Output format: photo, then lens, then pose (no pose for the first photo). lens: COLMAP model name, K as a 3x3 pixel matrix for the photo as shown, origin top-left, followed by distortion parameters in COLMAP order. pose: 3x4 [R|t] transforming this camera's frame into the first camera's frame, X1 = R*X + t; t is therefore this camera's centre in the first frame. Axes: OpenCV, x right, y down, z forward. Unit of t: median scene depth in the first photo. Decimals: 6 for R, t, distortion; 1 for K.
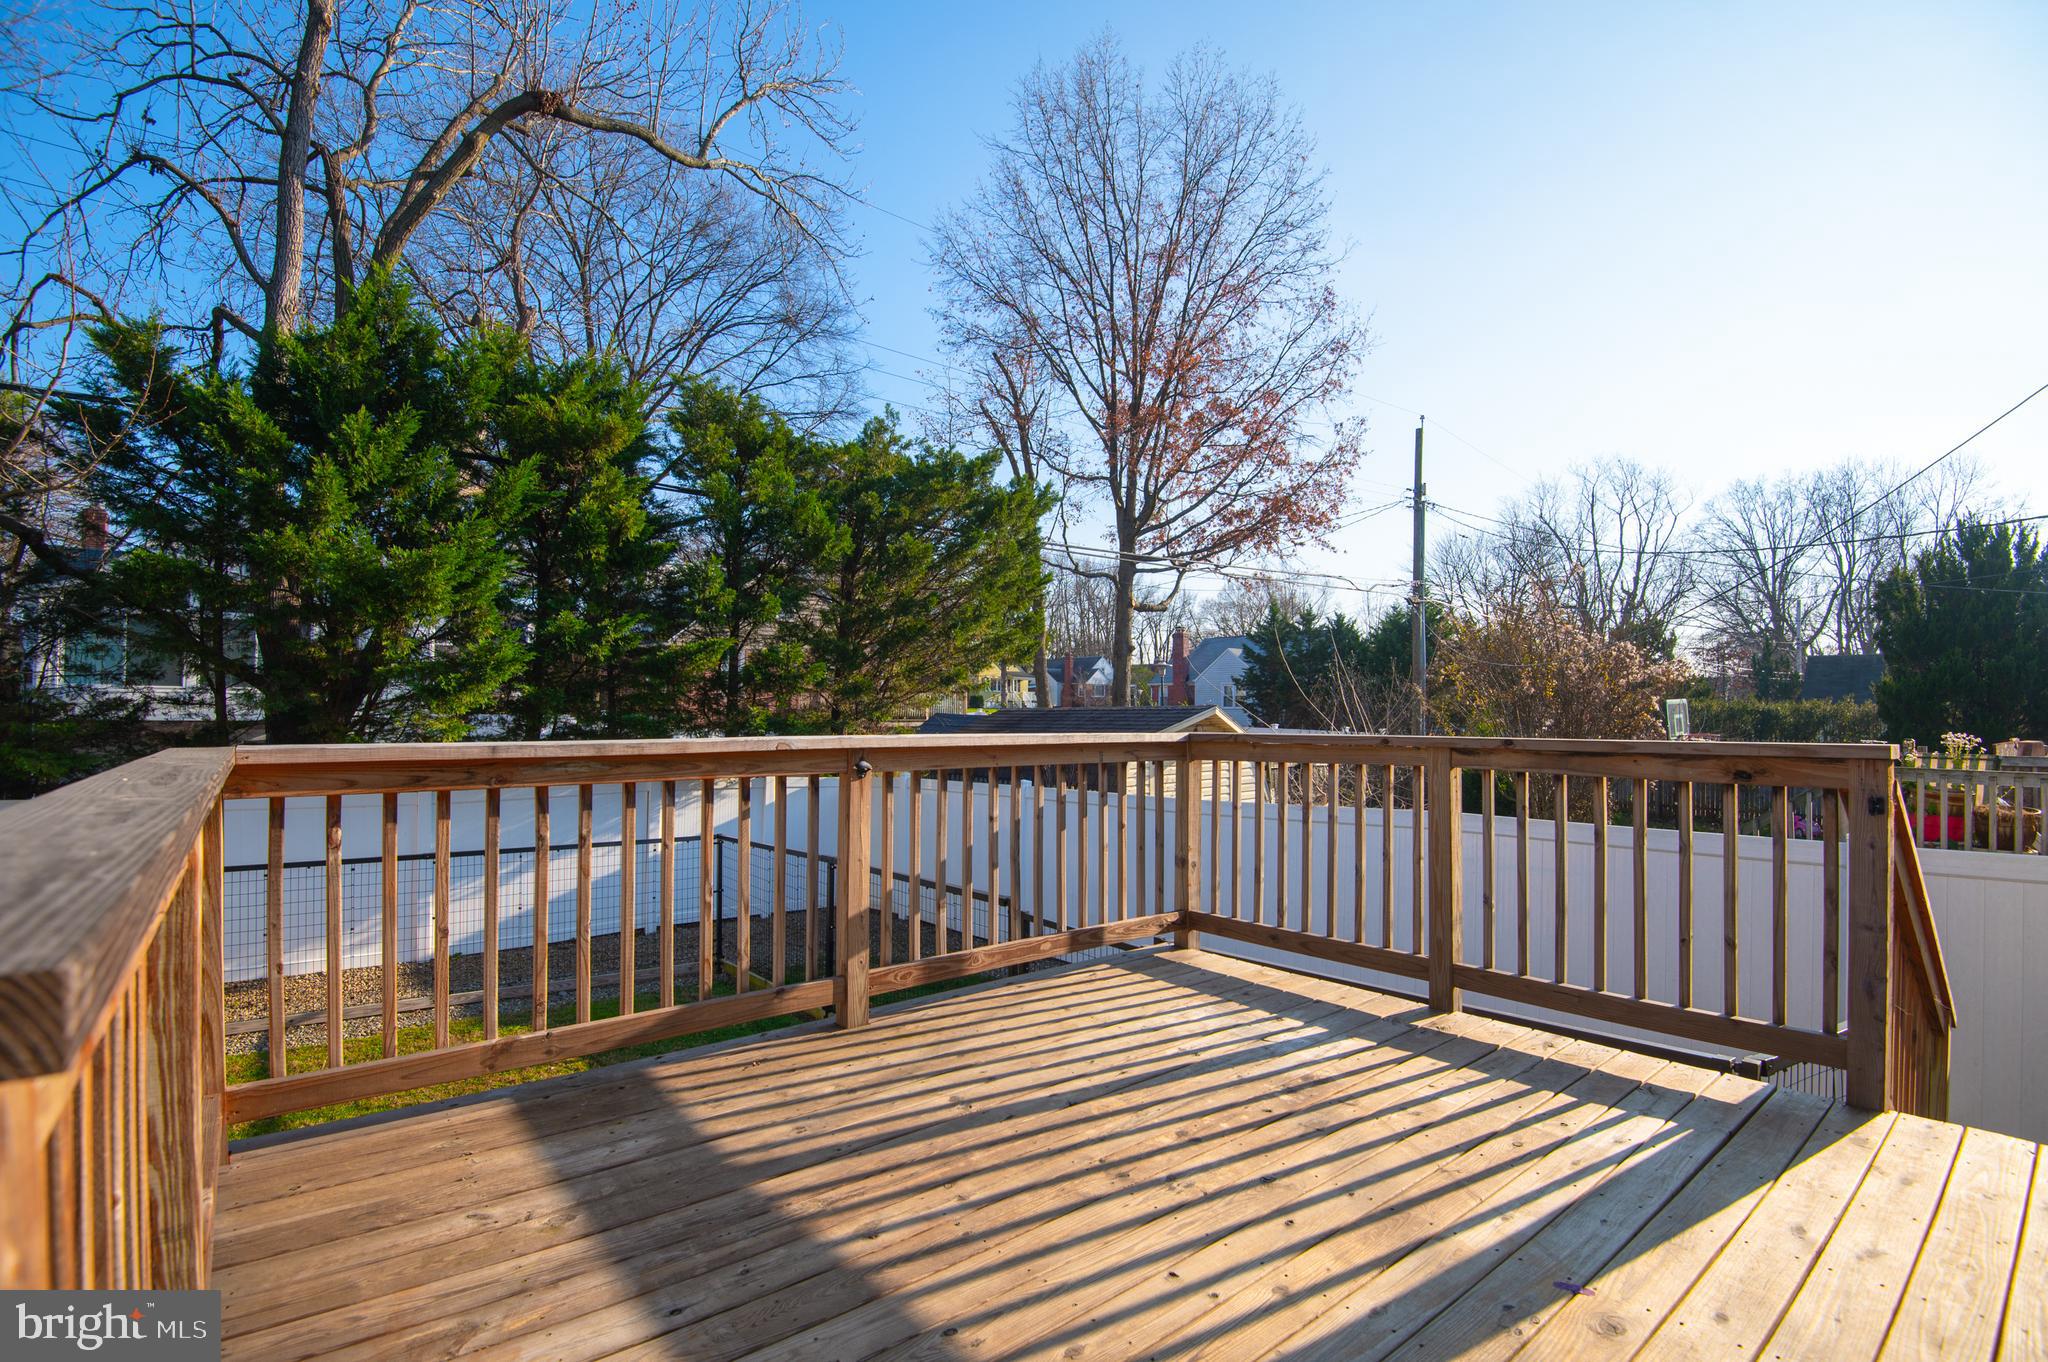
lens RADIAL K [[932.7, 0, 1024.3], [0, 932.7, 708.9], [0, 0, 1]] dist [0.000773, -0.013237]
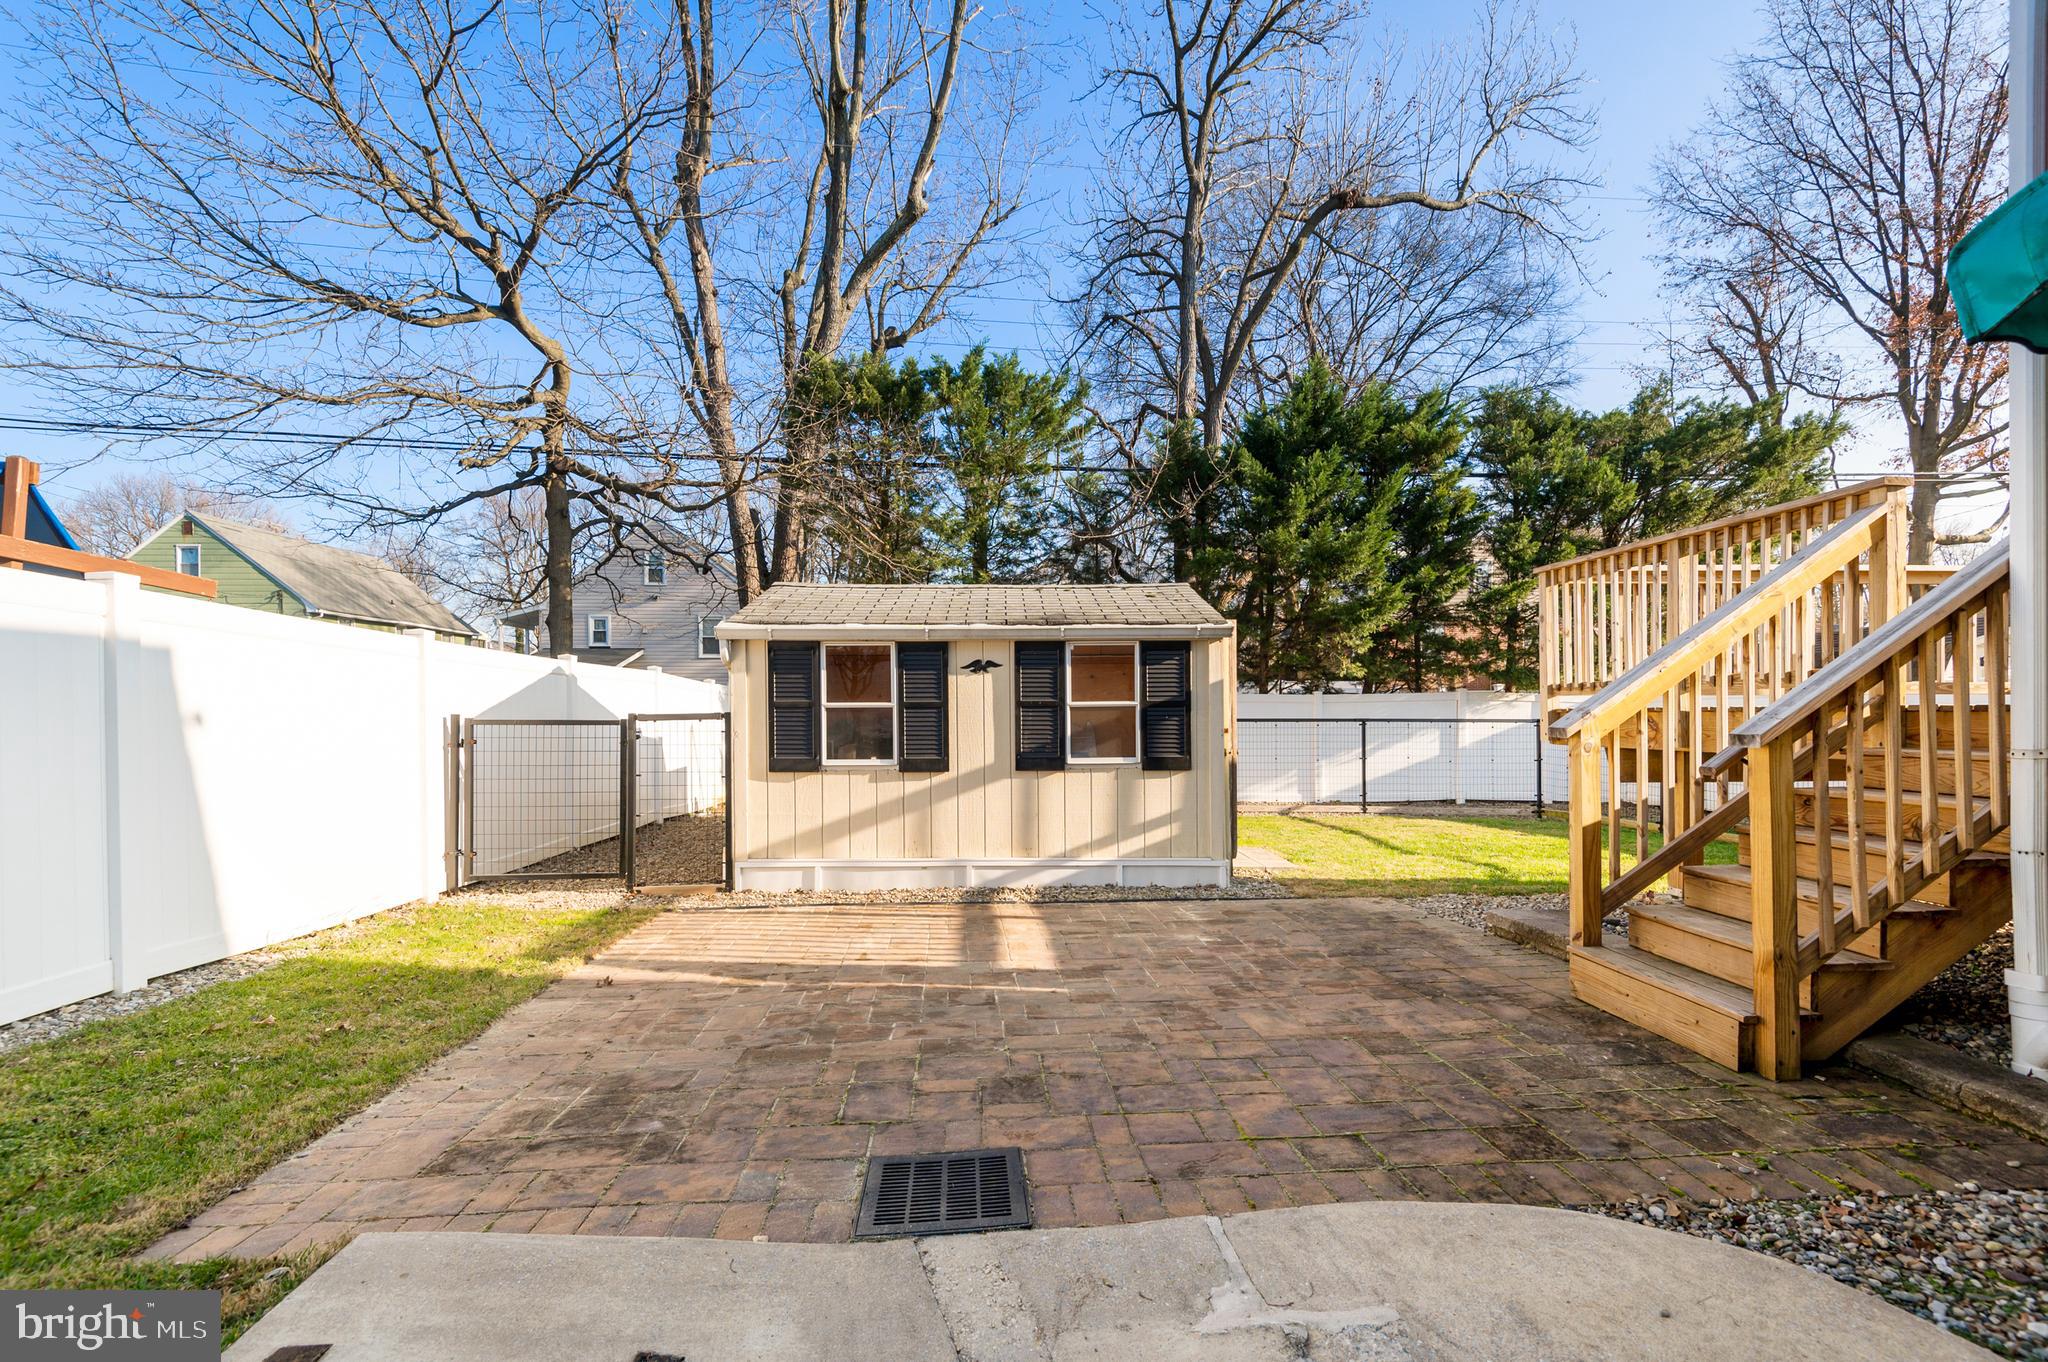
lens RADIAL K [[955.8, 0, 1022.1], [0, 955.8, 728.2], [0, 0, 1]] dist [0.000966, -0.000350]
pose [[0.805962, 0.000885, -0.591967, -0.037999], [0.010623, 0.999816, 0.015958, 0.039820], [0.591872, -0.019150, 0.805804, -0.199402]]
